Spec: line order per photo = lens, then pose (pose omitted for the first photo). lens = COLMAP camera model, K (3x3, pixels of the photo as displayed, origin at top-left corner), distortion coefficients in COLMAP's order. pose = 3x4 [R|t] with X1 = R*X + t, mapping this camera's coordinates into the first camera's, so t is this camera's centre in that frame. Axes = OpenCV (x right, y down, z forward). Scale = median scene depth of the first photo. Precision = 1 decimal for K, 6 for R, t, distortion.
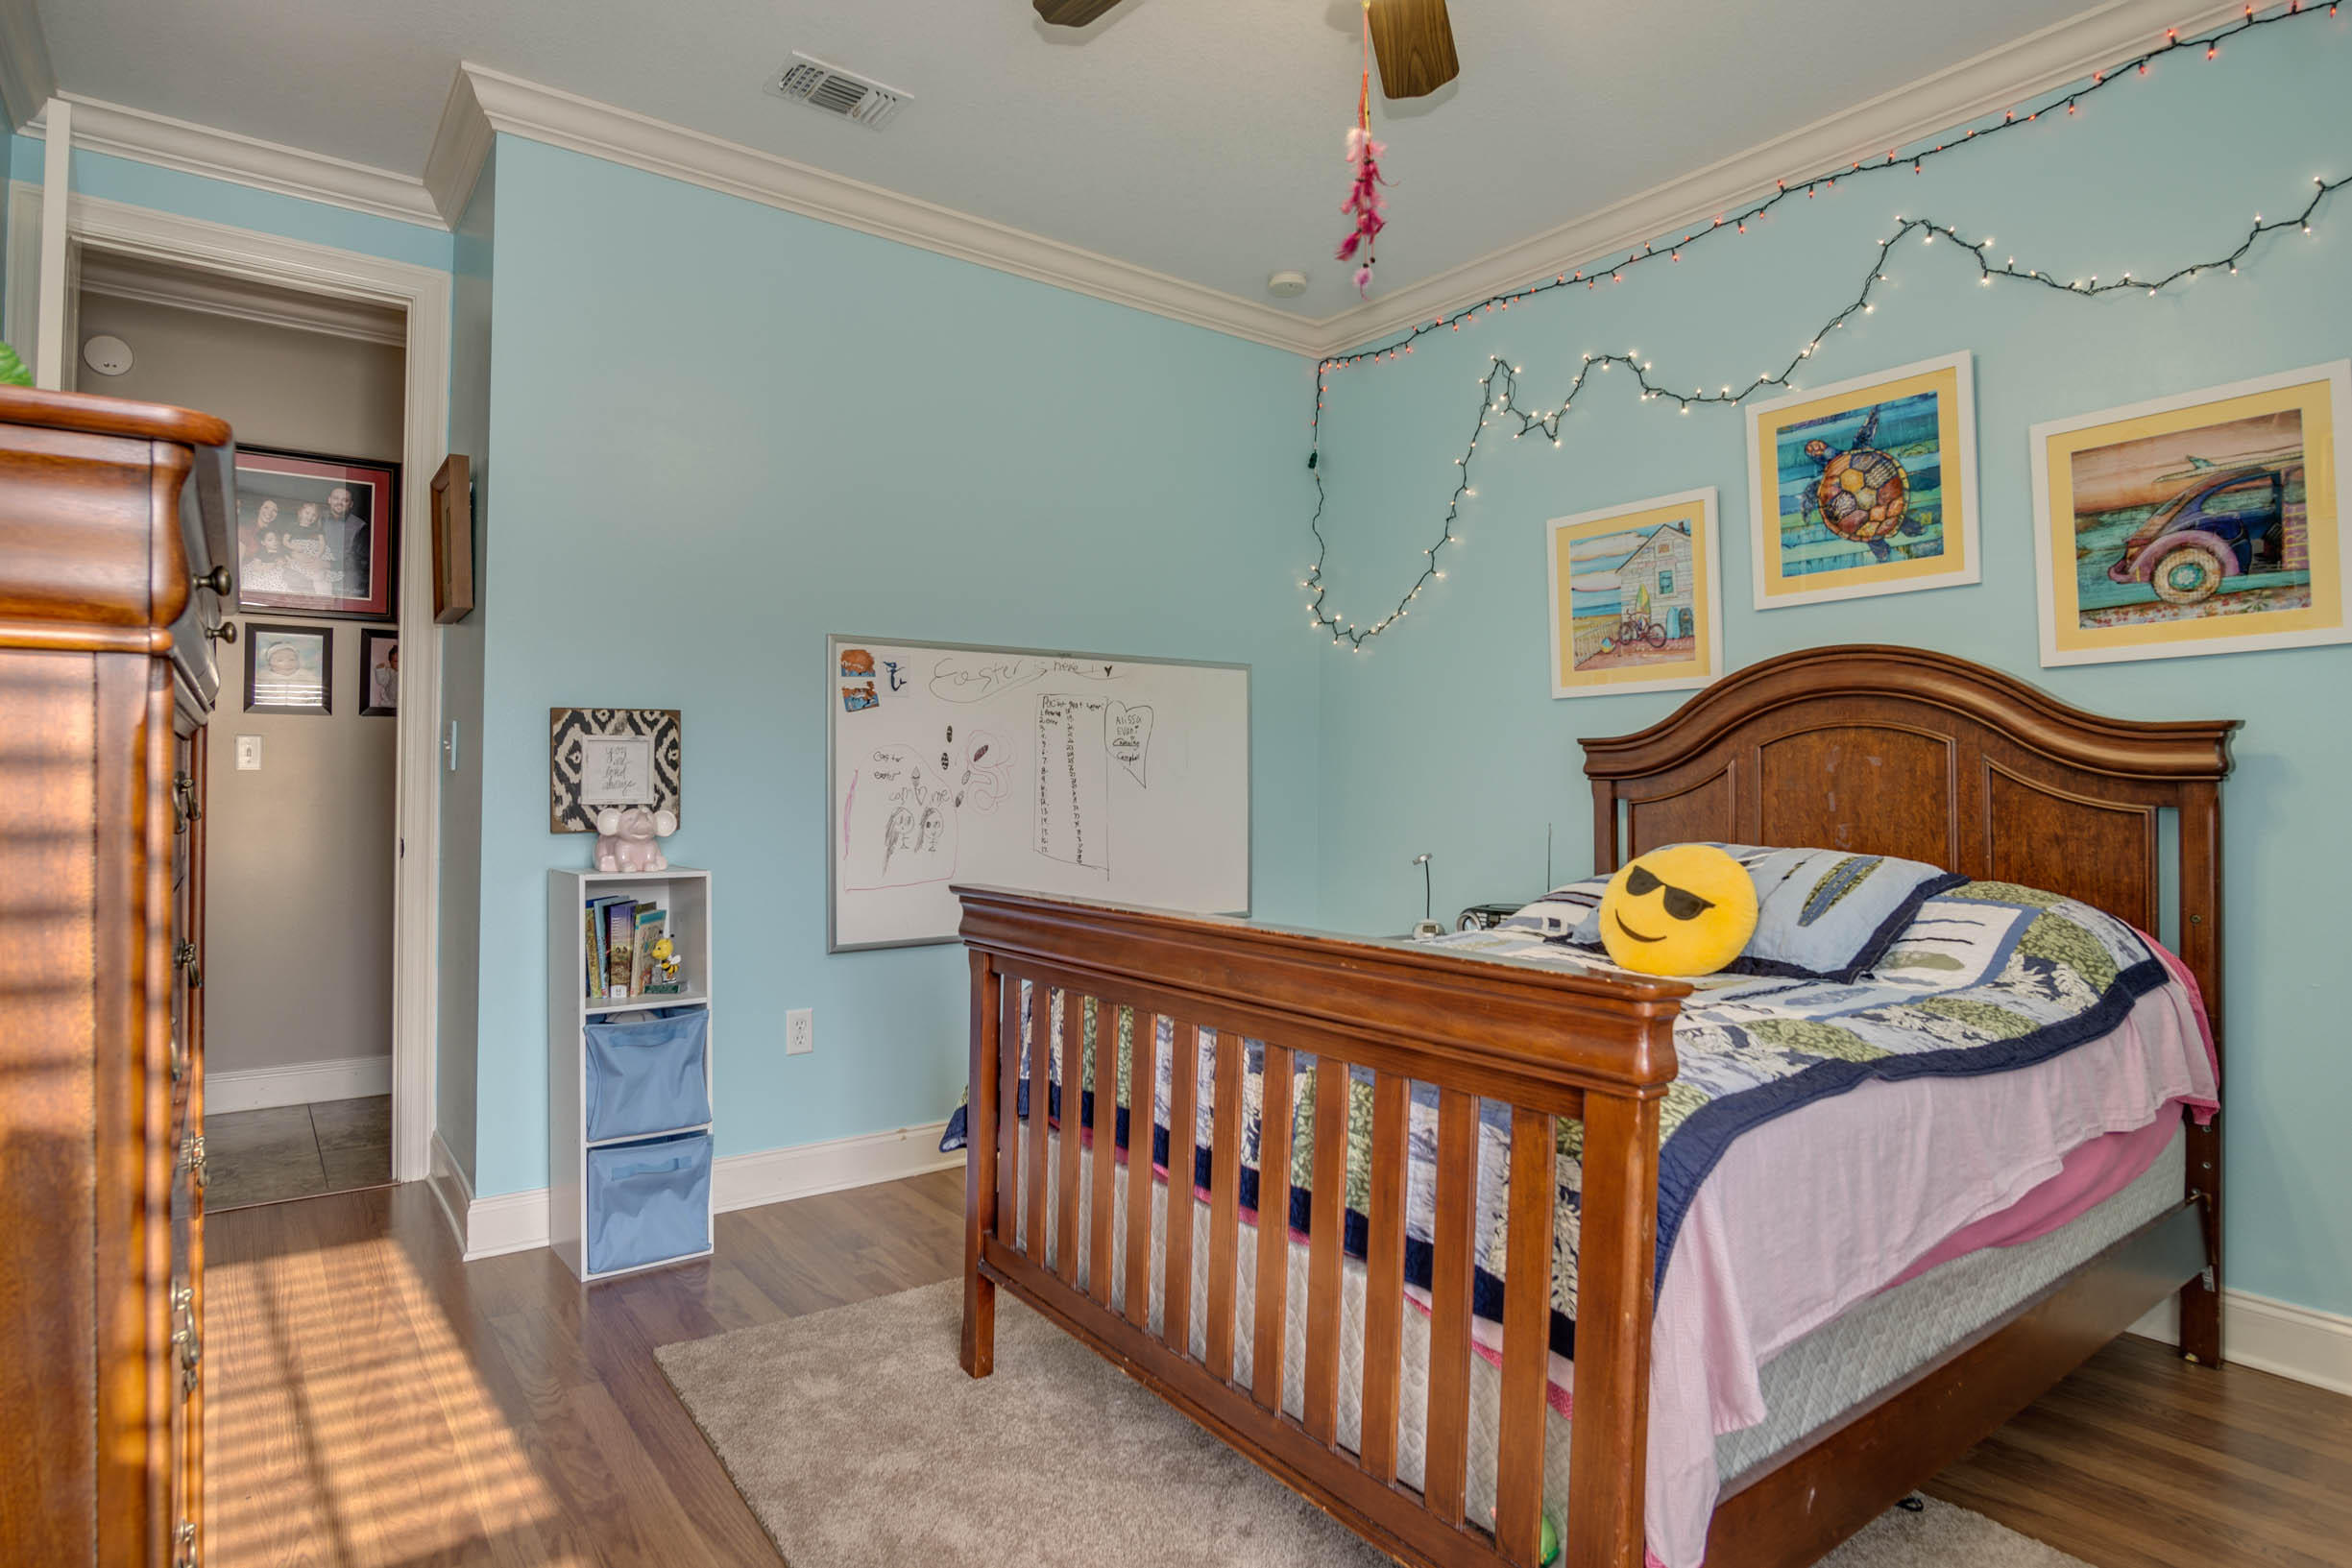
lens RADIAL K [[1282.0, 0, 1176.0], [0, 1282.0, 784.0], [0, 0, 1]] dist [-0.003981, 0.000835]
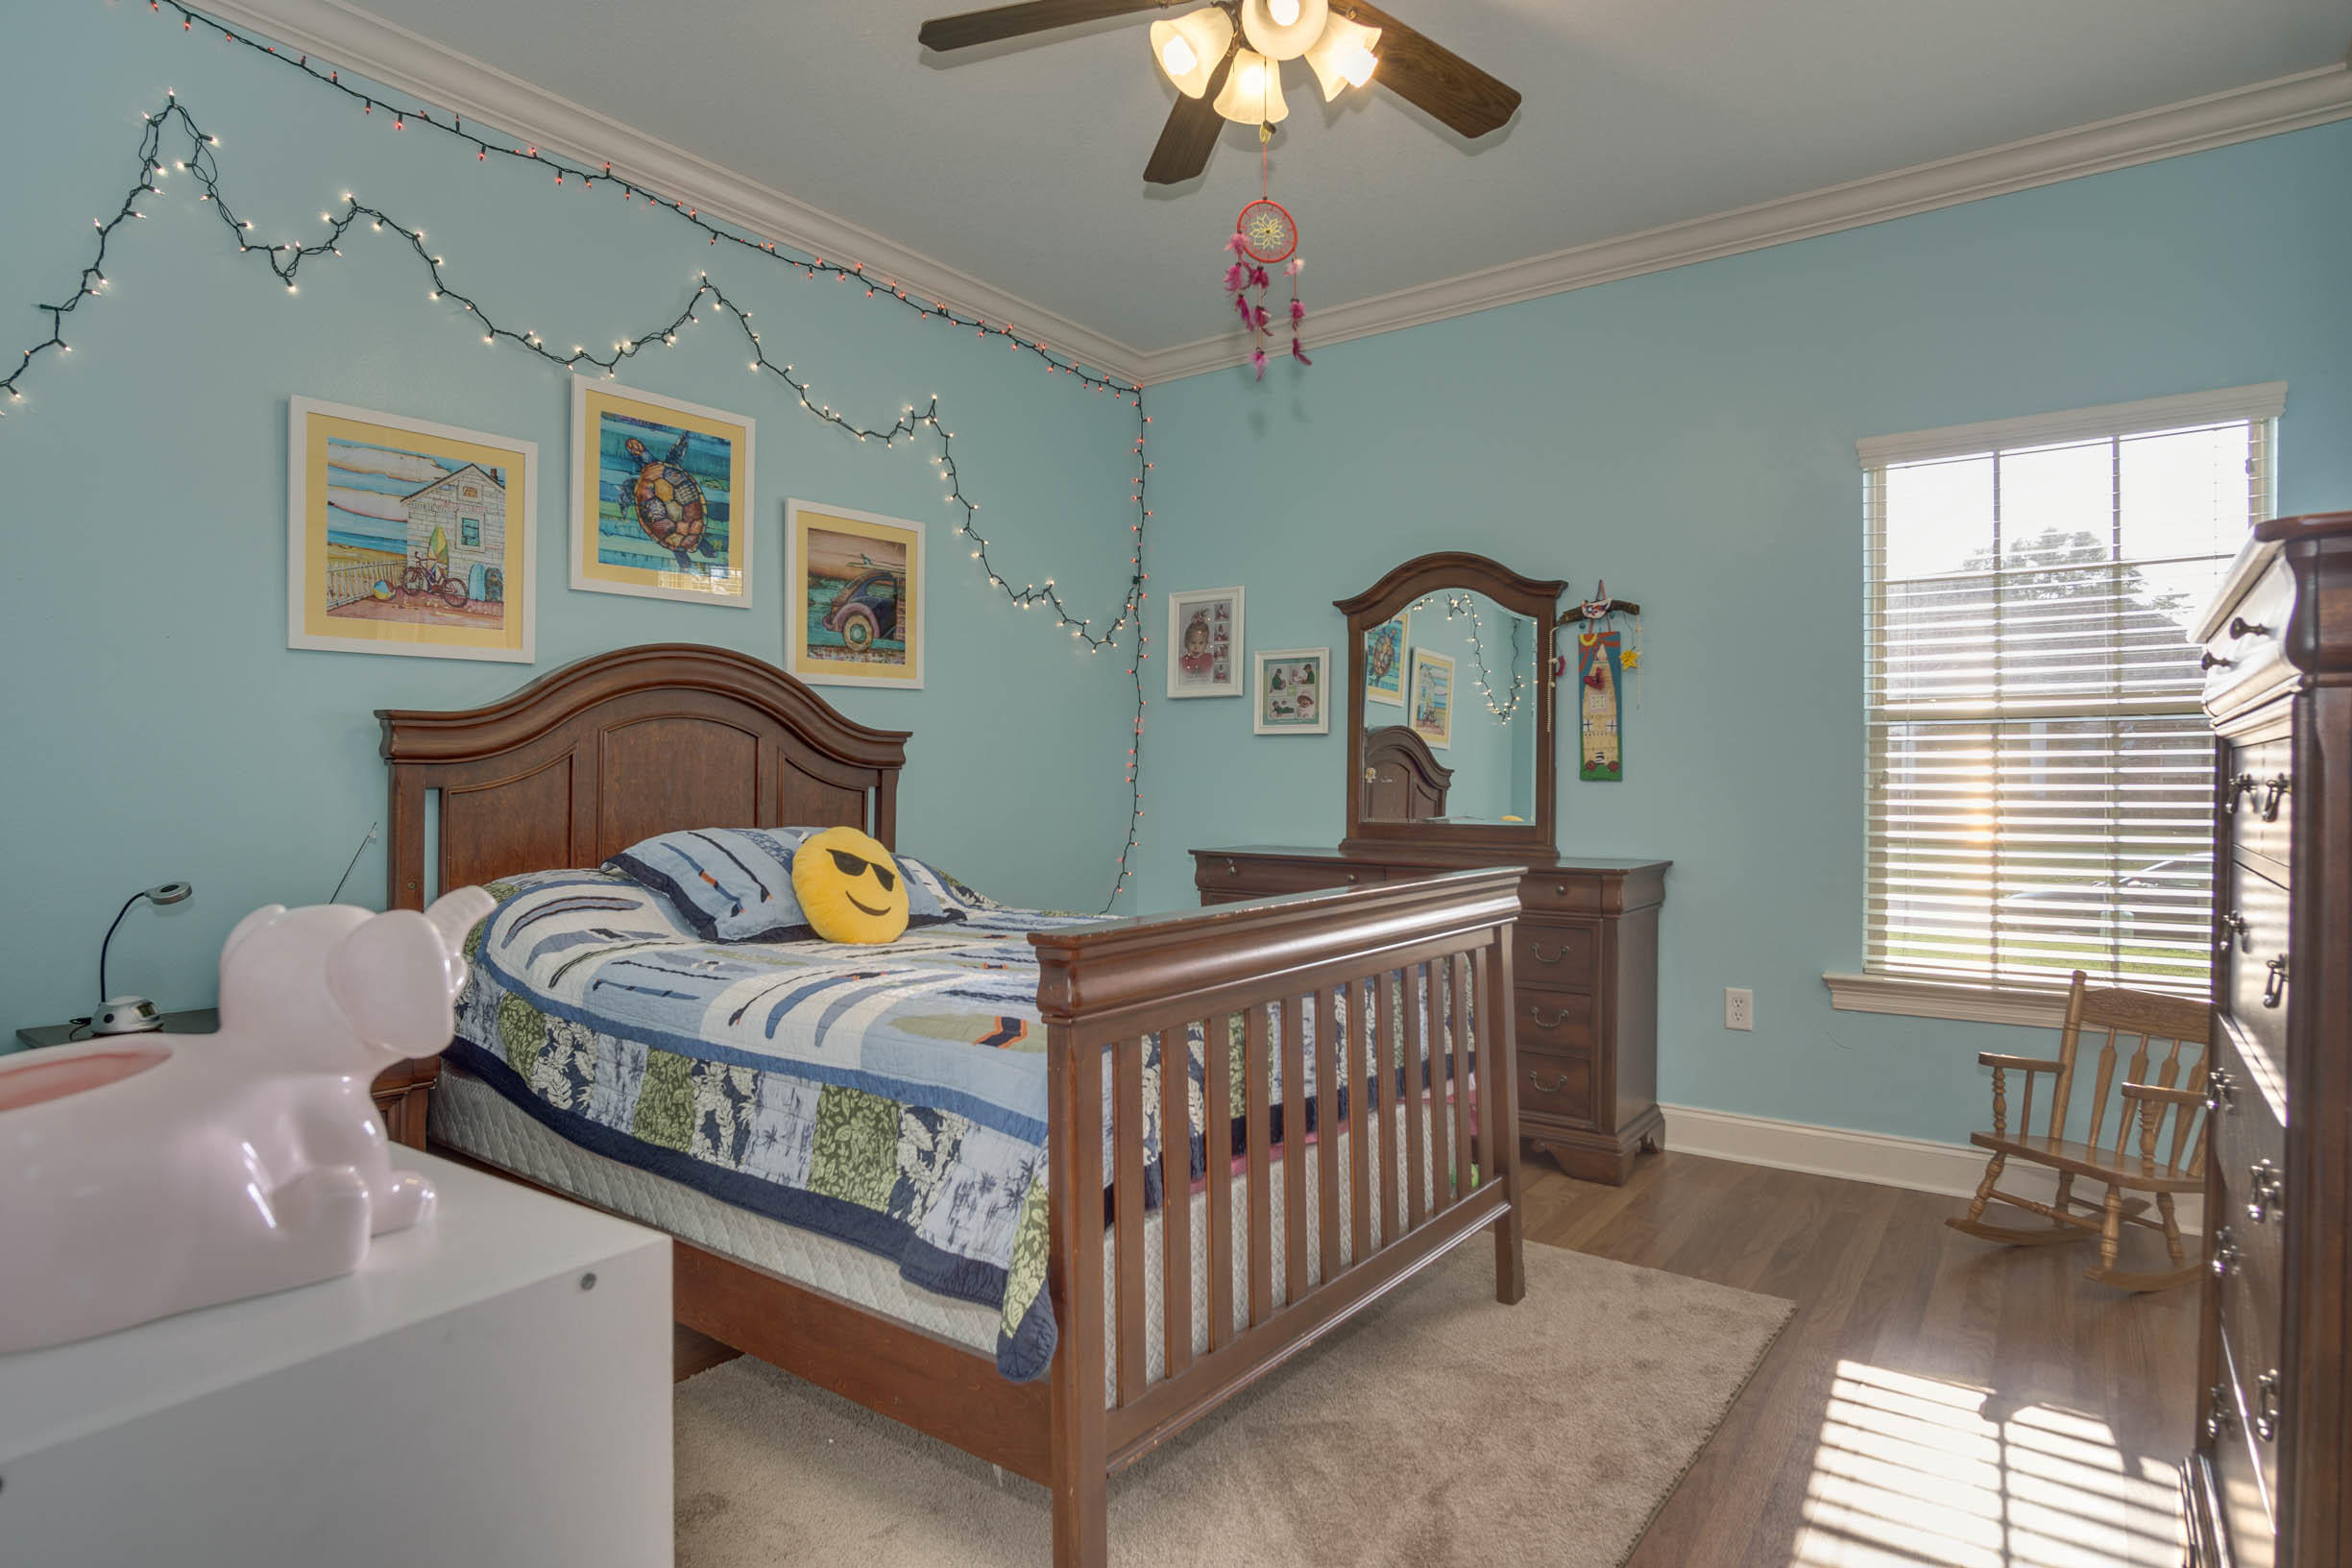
lens RADIAL K [[1282.0, 0, 1176.0], [0, 1282.0, 784.0], [0, 0, 1]] dist [-0.003981, 0.000835]
pose [[-0.283825, -0.017051, 0.958725, -0.635444], [-0.010840, 0.999835, 0.014573, -0.008838], [-0.958815, -0.006256, -0.283963, 0.885769]]
